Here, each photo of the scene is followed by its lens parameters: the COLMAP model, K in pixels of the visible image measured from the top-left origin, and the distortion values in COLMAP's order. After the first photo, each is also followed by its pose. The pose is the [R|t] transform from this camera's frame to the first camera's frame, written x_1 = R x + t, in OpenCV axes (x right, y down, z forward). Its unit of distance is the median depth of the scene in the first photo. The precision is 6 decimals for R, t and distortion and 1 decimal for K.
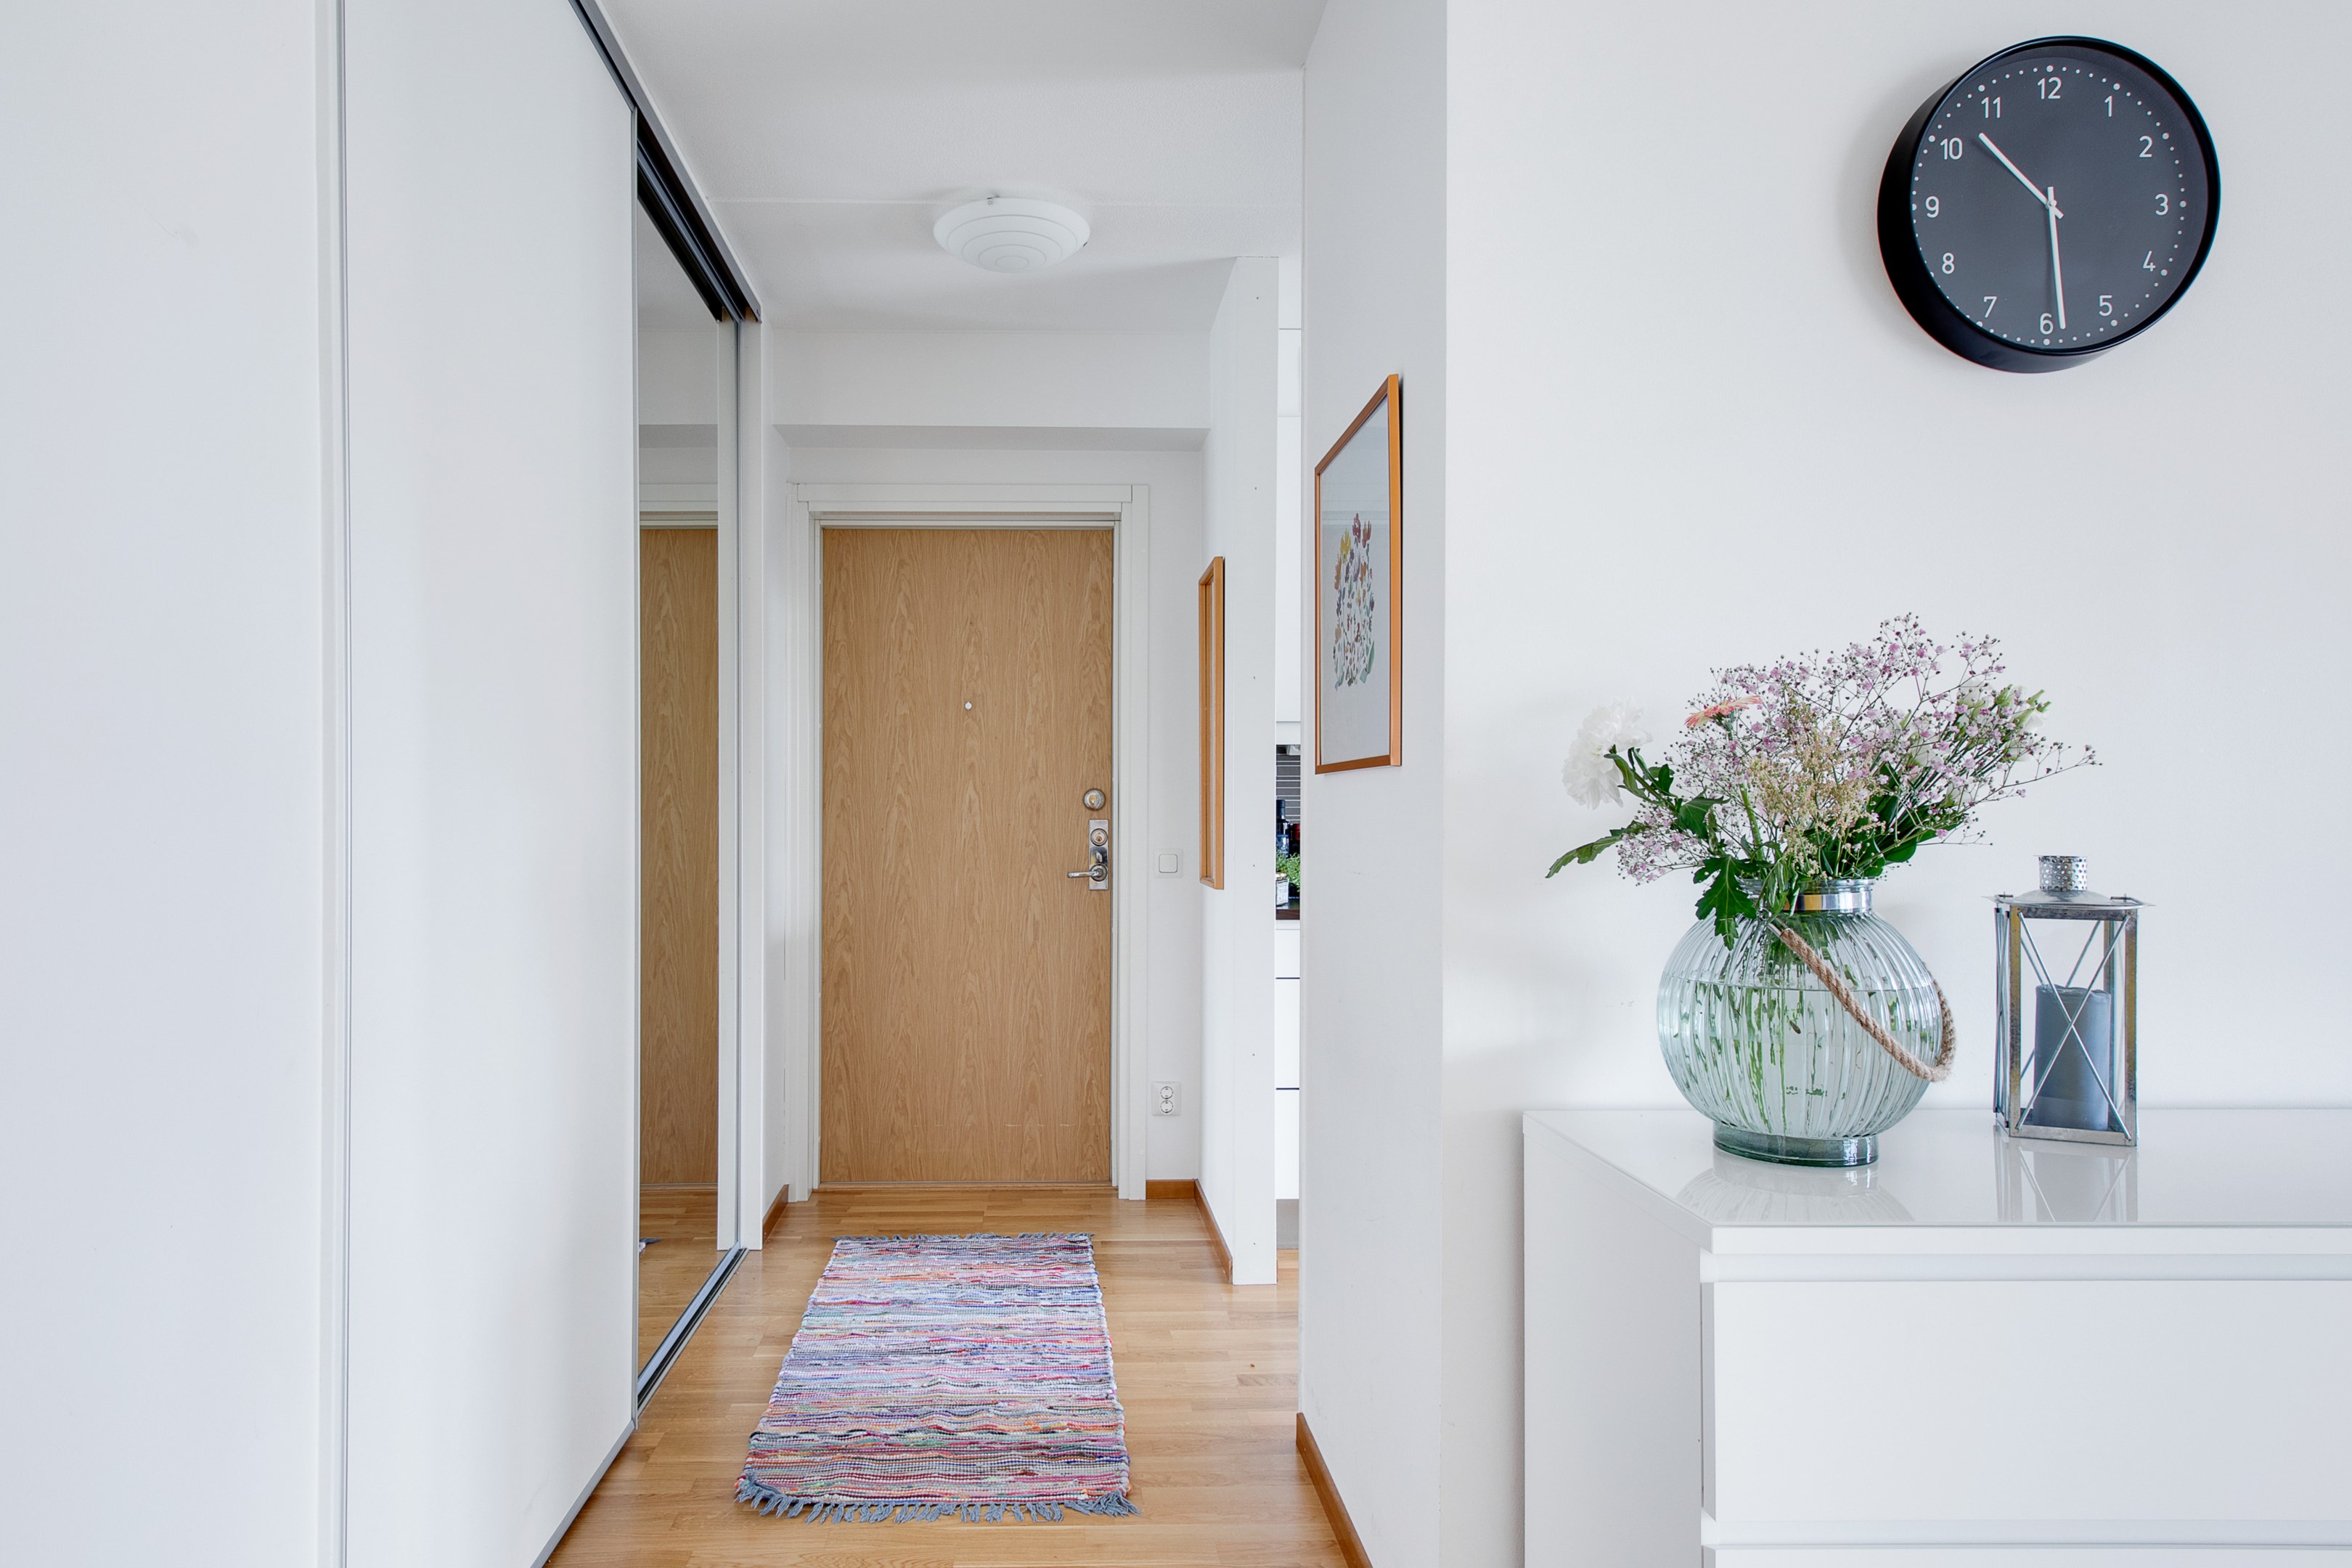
lens RADIAL K [[1381.9, 0, 1174.4], [0, 1381.9, 829.7], [0, 0, 1]] dist [0.024006, -0.000686]
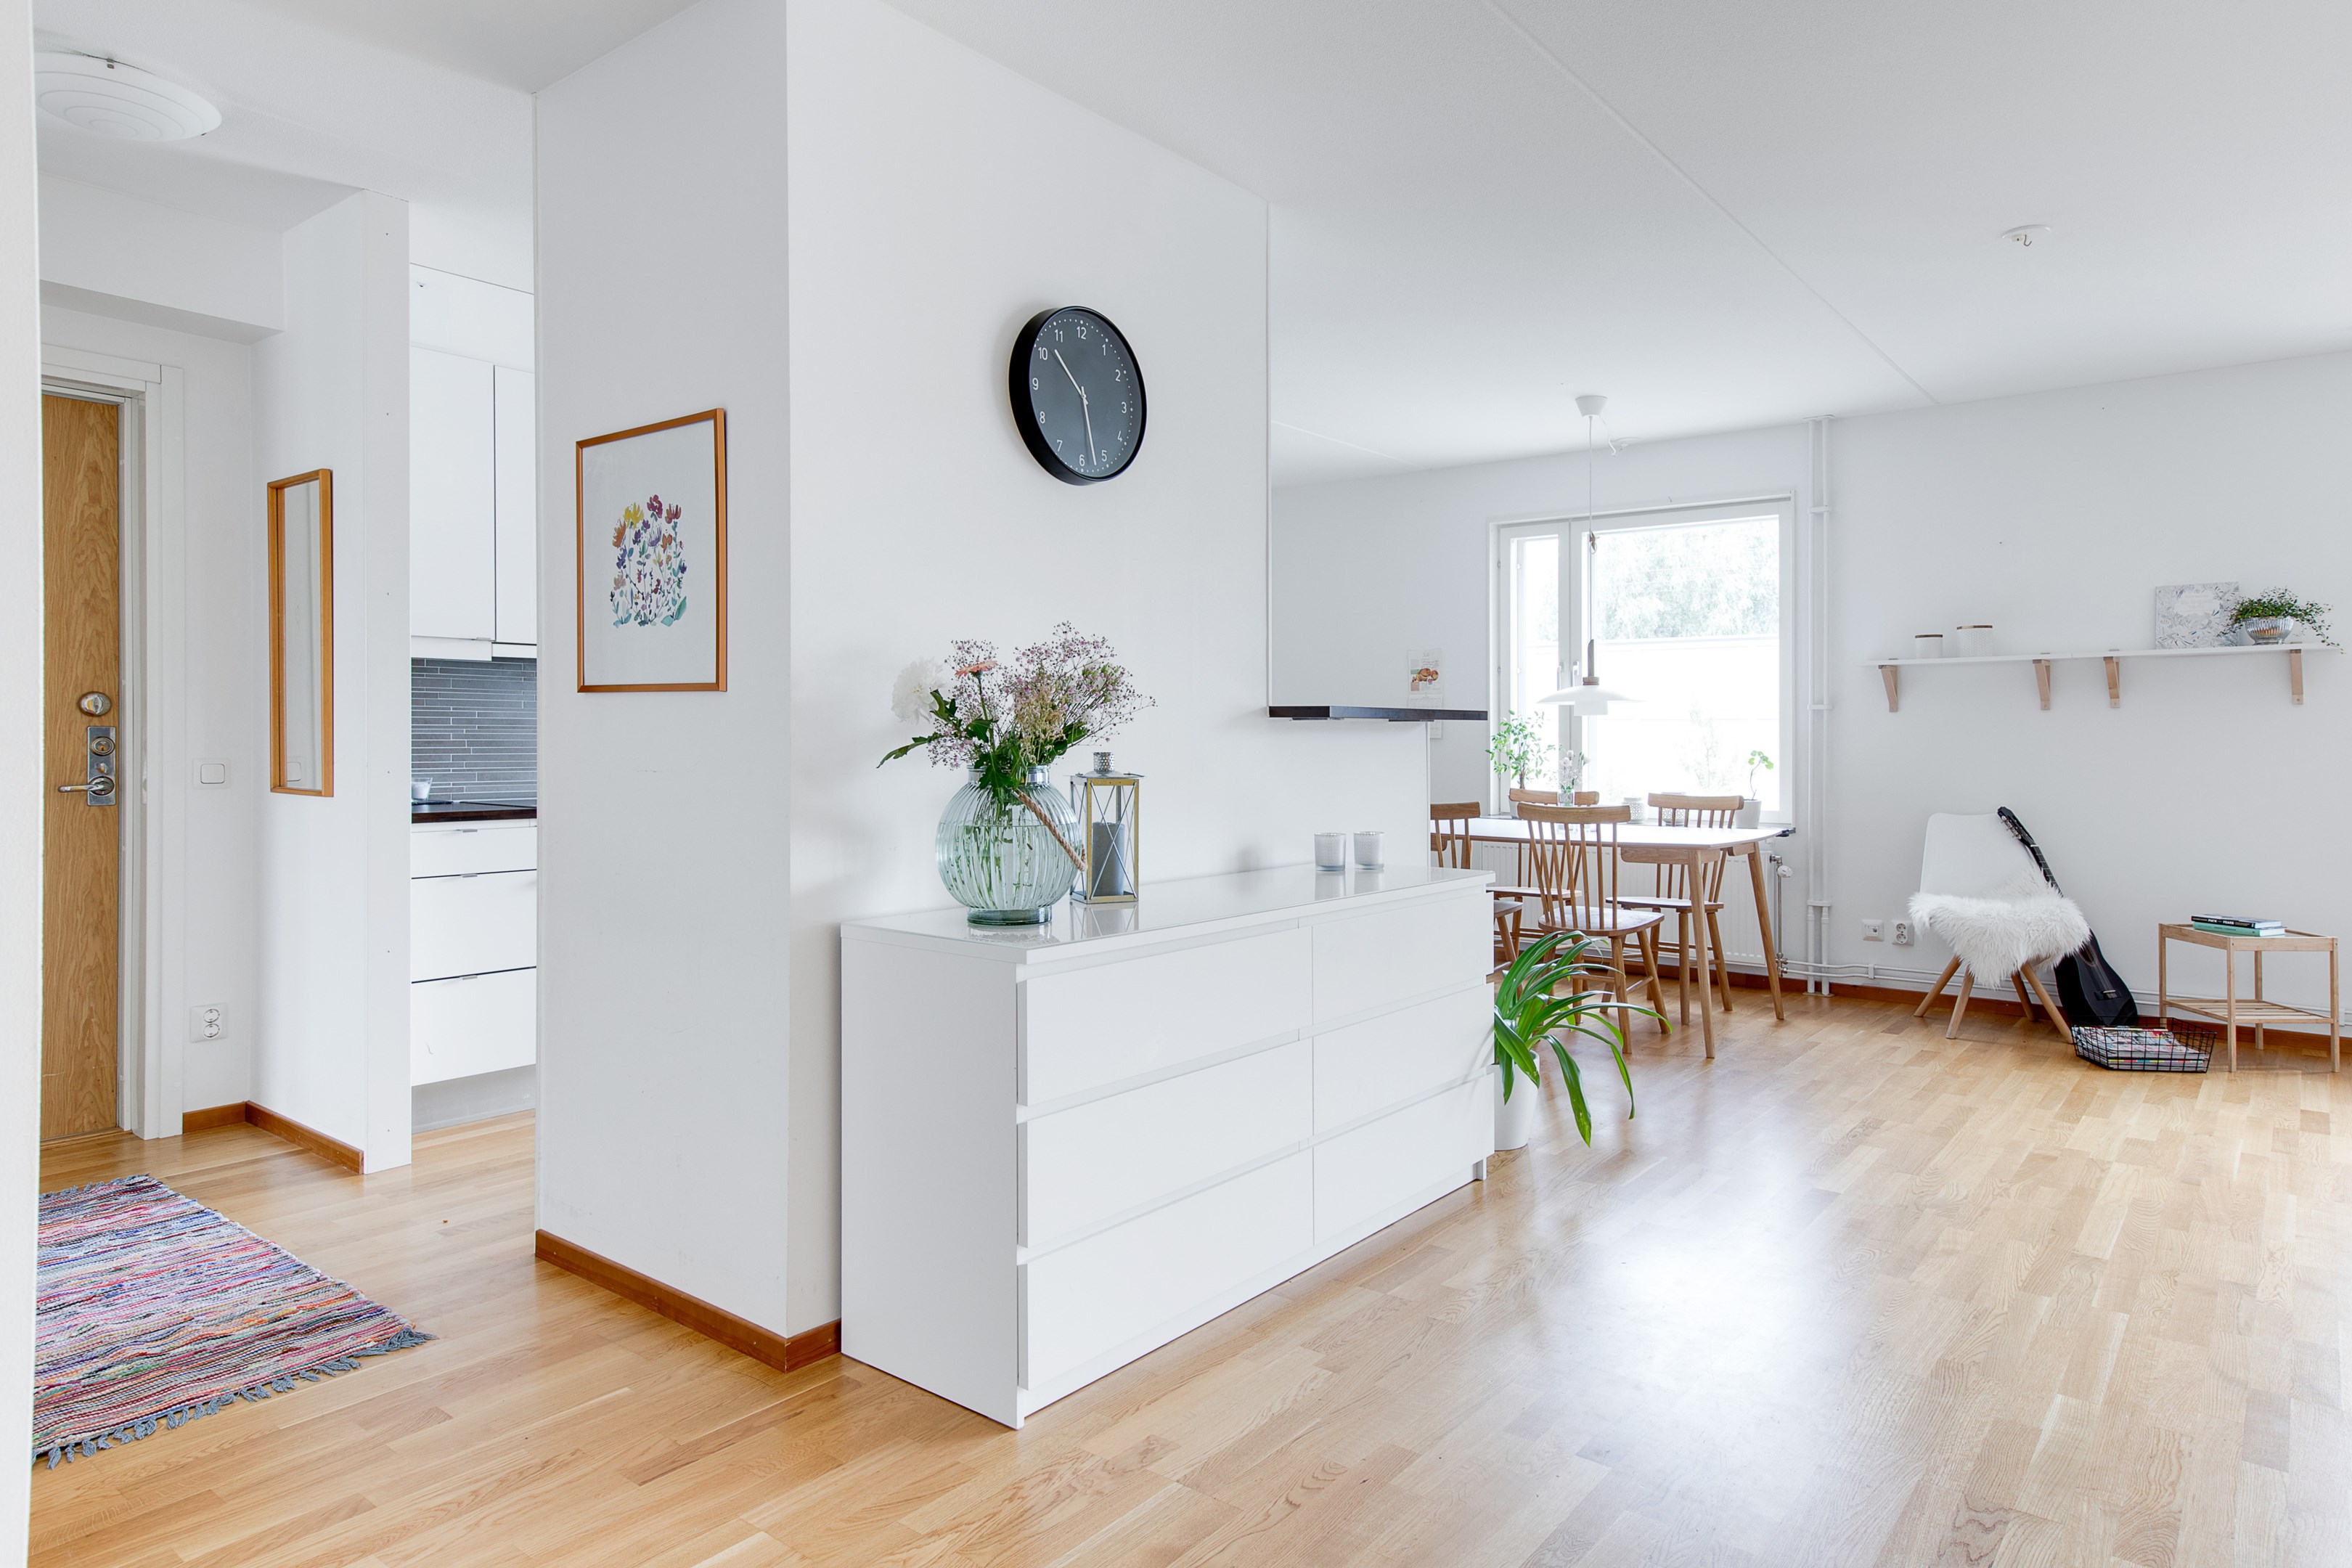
lens RADIAL K [[1406.7, 0, 1179.0], [0, 1406.7, 746.5], [0, 0, 1]] dist [0.002713, 0.002269]
pose [[0.651886, -0.004392, 0.758304, -0.543544], [-0.000126, 0.999983, 0.005901, 0.000241], [-0.758317, -0.003943, 0.651874, -0.232626]]
